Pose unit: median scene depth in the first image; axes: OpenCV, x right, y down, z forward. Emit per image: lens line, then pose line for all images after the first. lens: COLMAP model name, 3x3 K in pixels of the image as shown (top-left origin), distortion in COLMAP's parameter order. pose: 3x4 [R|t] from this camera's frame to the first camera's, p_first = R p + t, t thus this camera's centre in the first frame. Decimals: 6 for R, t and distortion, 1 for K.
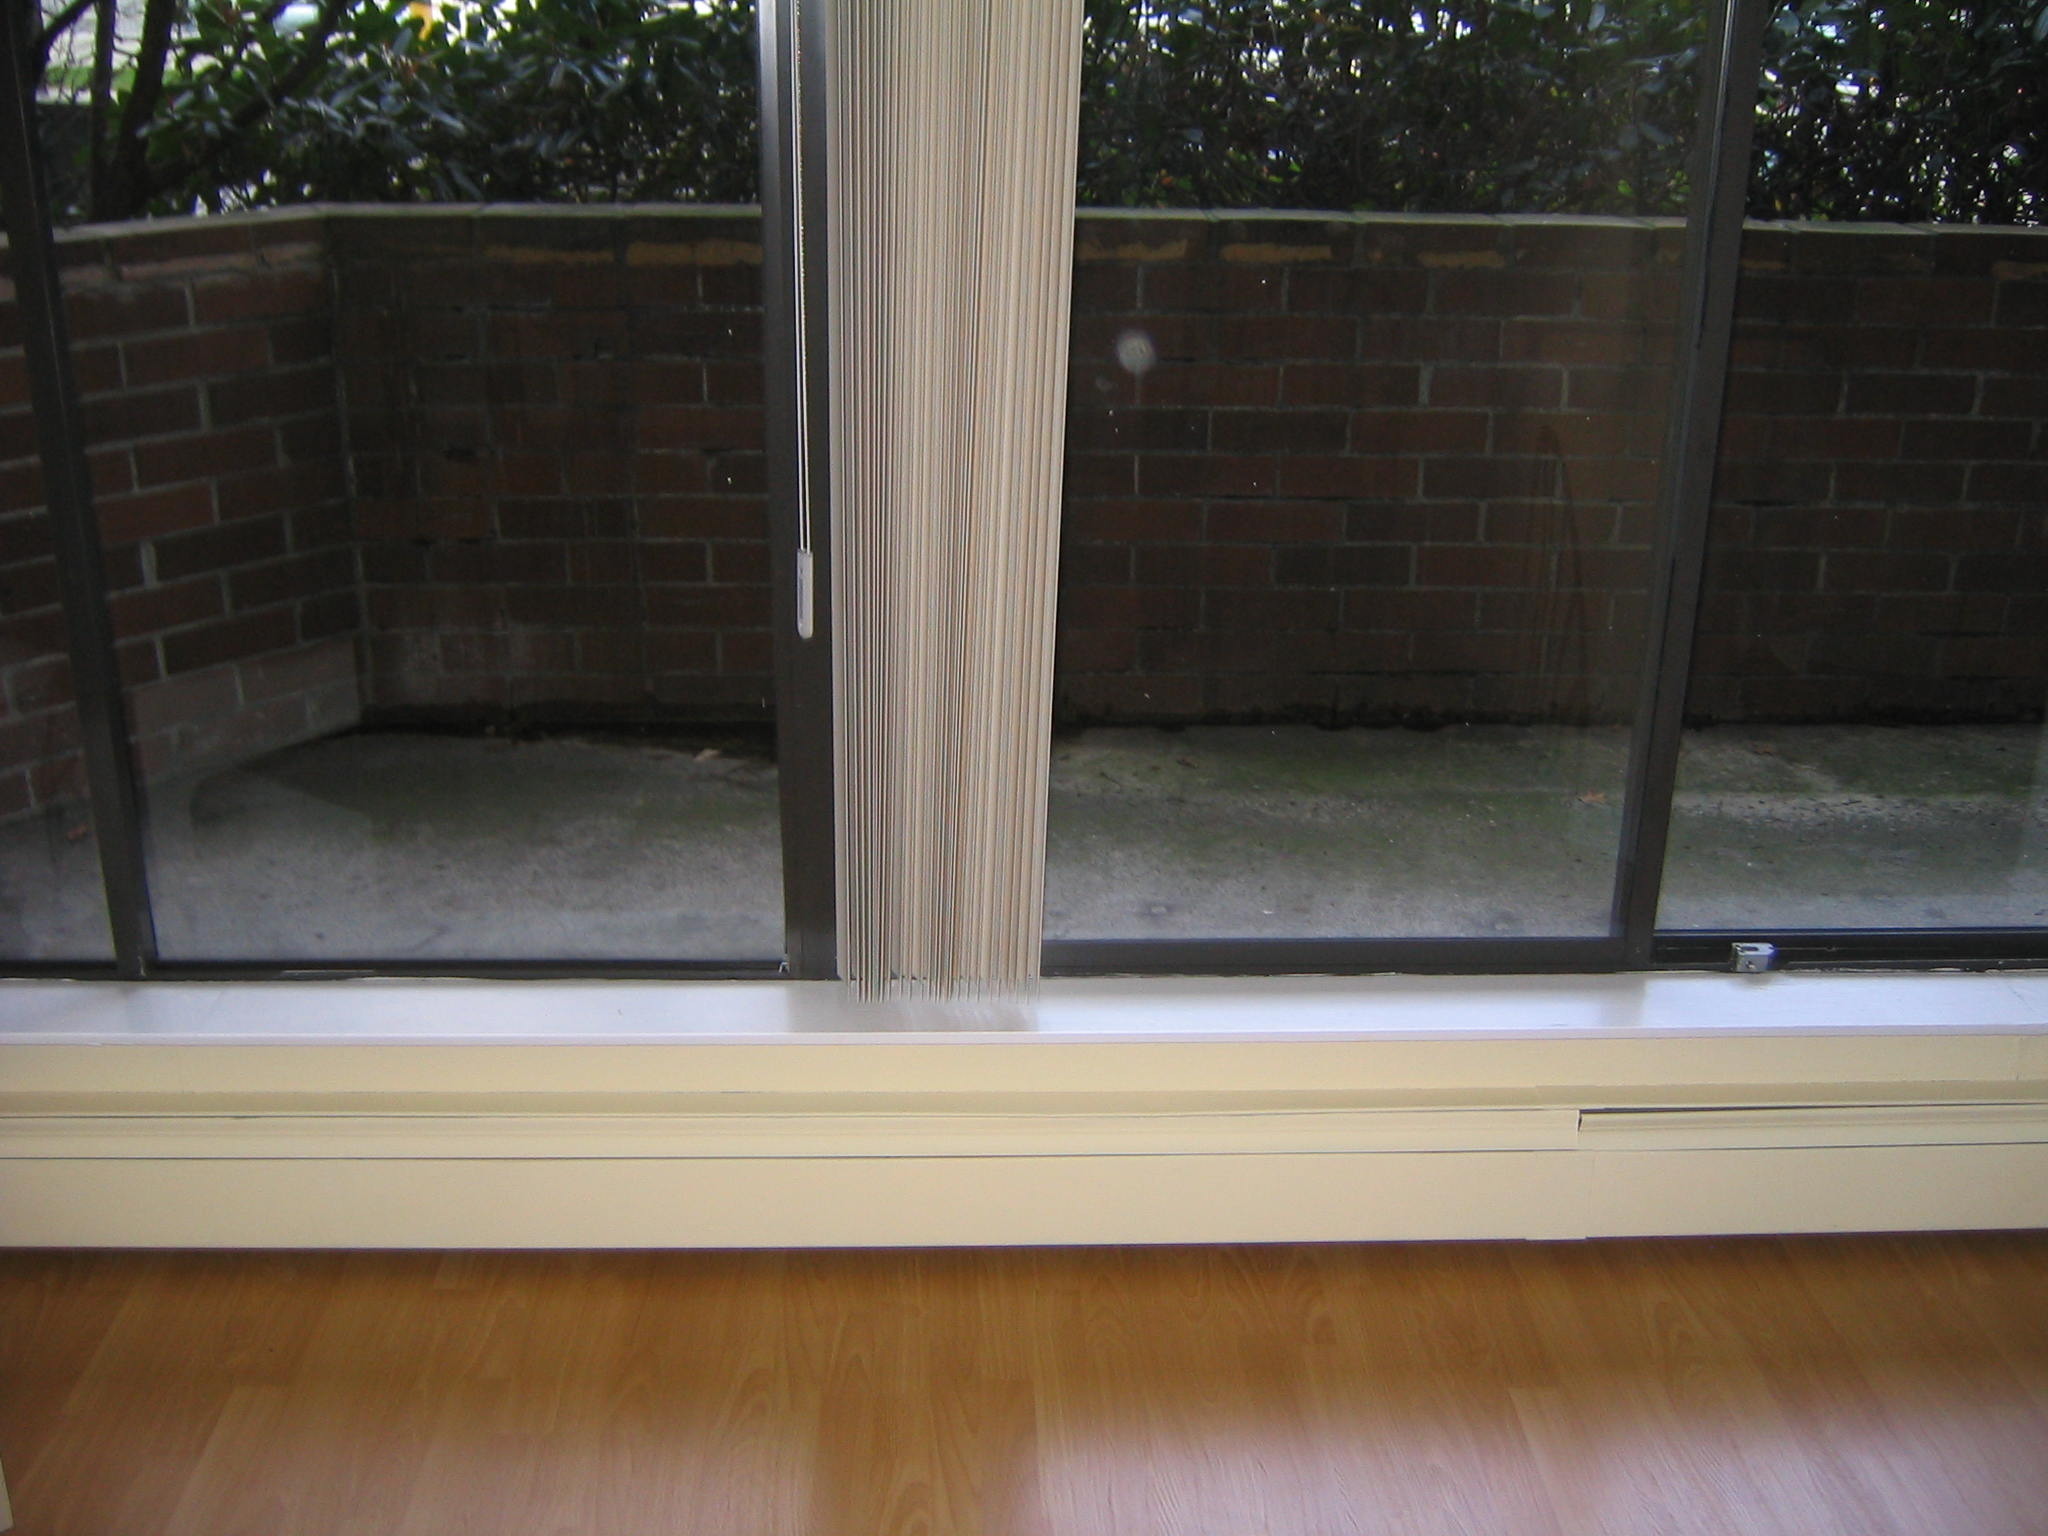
lens RADIAL K [[2154.8, 0, 1029.4], [0, 2154.8, 768.8], [0, 0, 1]] dist [-0.074407, 0.010263]
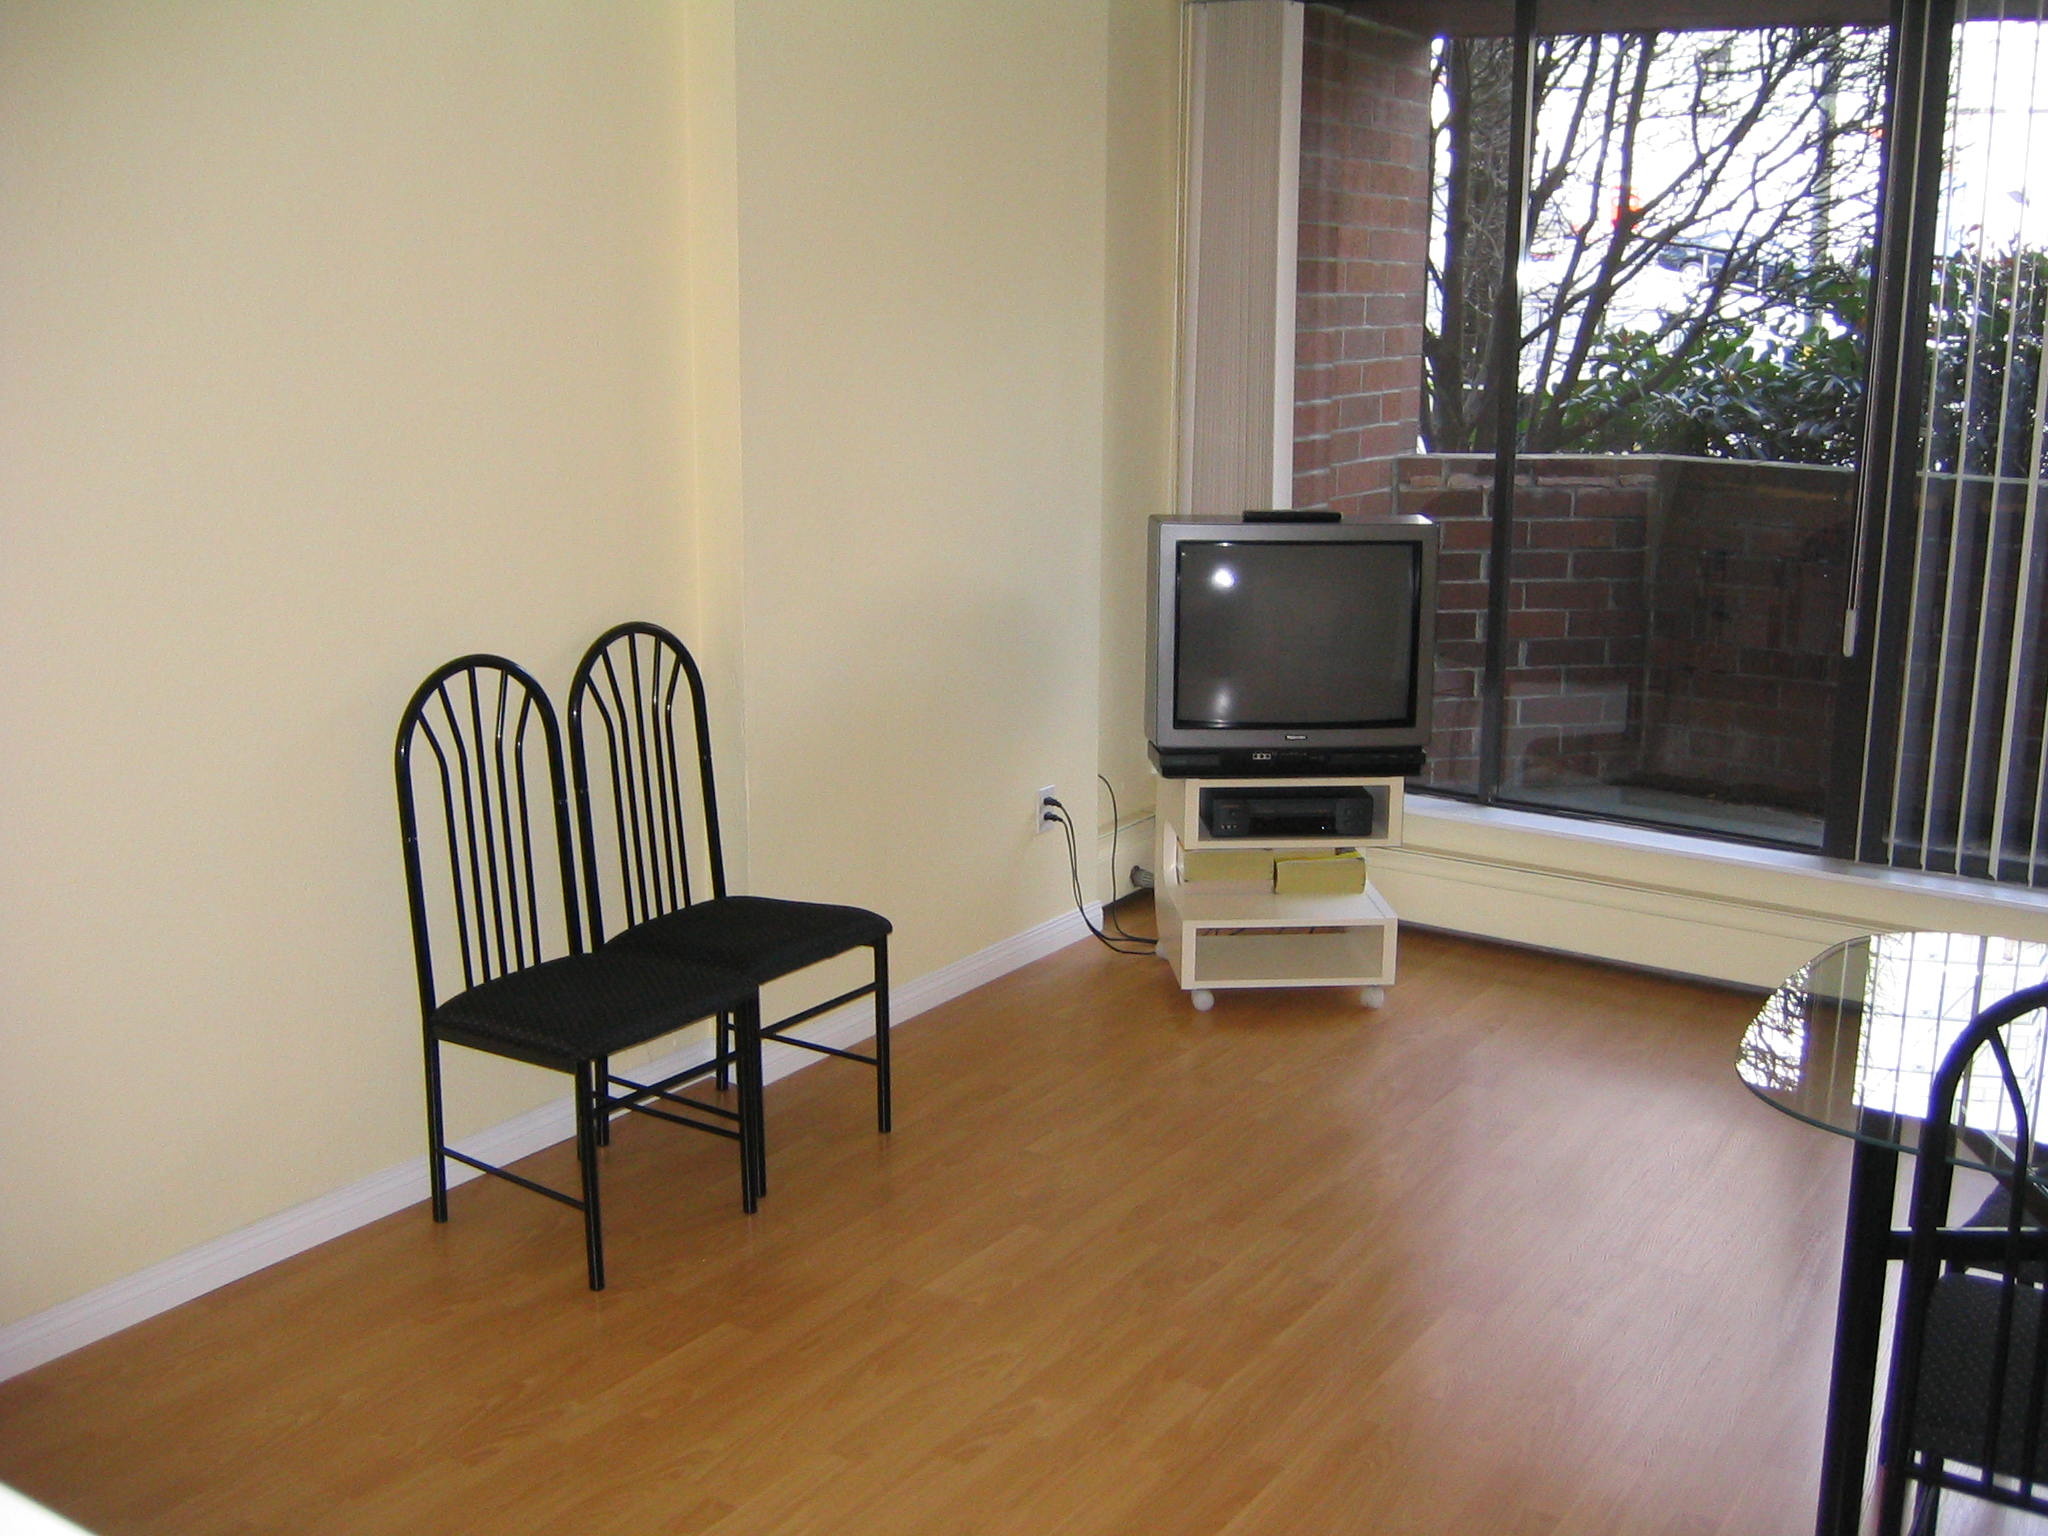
lens RADIAL K [[2154.8, 0, 1029.4], [0, 2154.8, 768.8], [0, 0, 1]] dist [-0.074407, 0.010263]
pose [[0.812280, 0.126285, -0.569432, 0.220846], [-0.209268, 0.974378, -0.082425, 0.191606], [0.544433, 0.186116, 0.817896, -0.520559]]
